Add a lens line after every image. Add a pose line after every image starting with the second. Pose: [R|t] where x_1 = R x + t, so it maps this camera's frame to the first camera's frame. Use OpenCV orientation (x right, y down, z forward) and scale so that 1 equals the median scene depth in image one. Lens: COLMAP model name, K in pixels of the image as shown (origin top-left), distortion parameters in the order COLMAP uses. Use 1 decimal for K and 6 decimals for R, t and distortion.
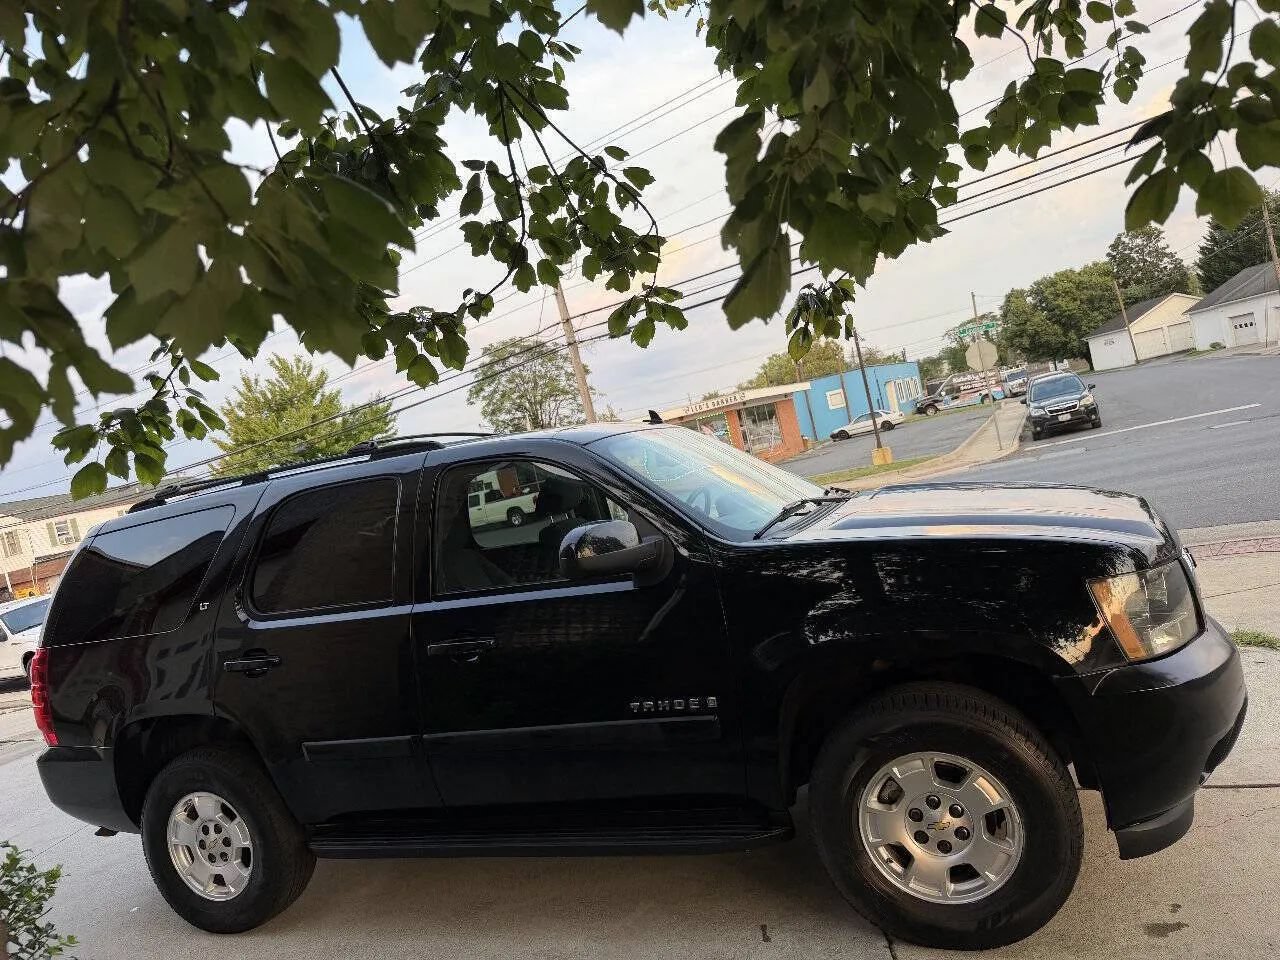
lens RADIAL K [[930.7, 0, 635.6], [0, 930.7, 480.1], [0, 0, 1]] dist [0.004100, -0.007578]
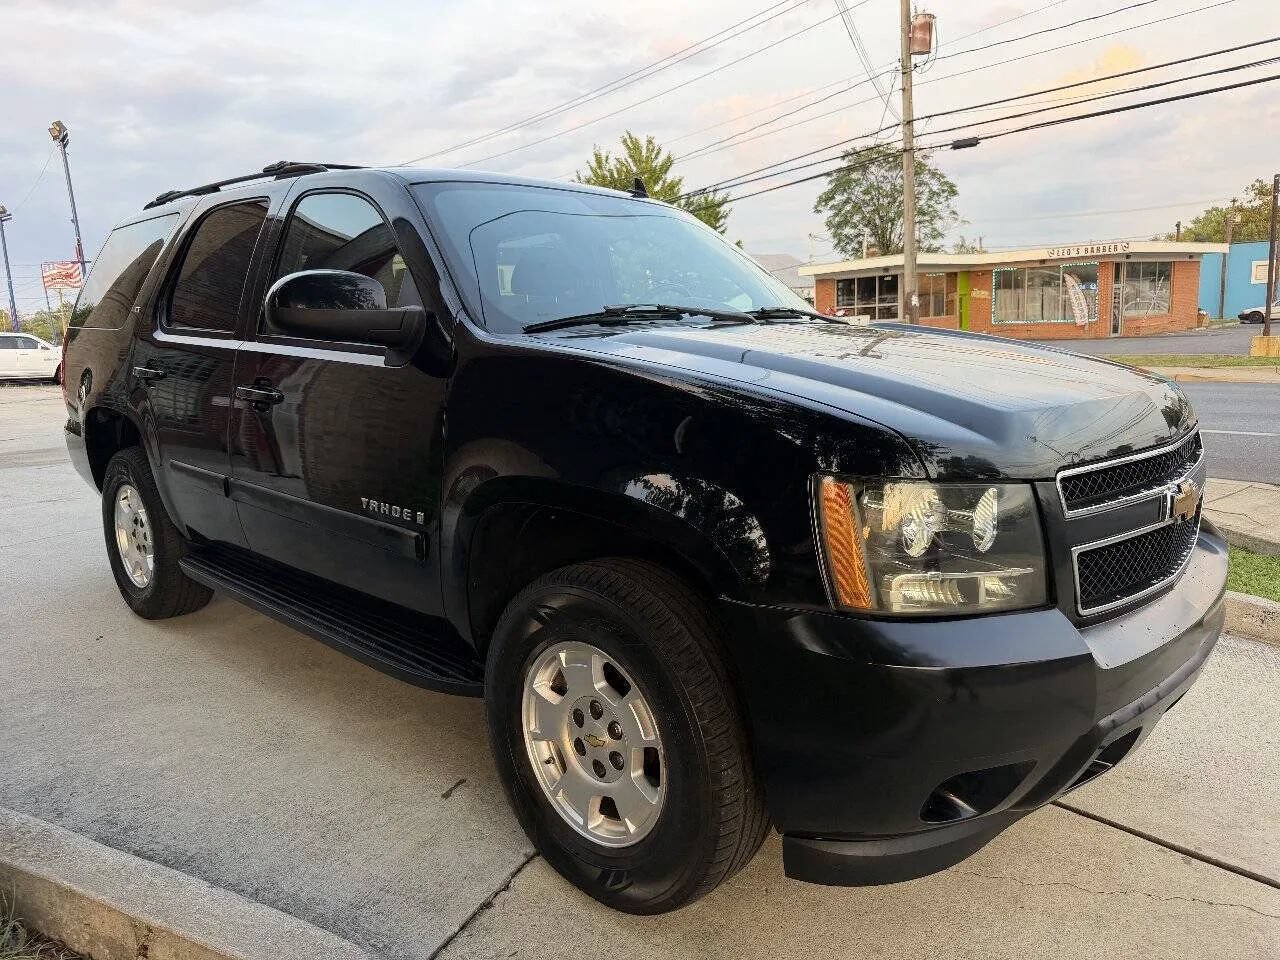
lens RADIAL K [[939.6, 0, 638.6], [0, 939.6, 482.2], [0, 0, 1]] dist [0.010702, -0.064447]
pose [[0.890687, 0.245199, -0.382824, 0.097610], [-0.168745, 0.960235, 0.222426, -0.001796], [0.422140, -0.133513, 0.896645, 0.056761]]
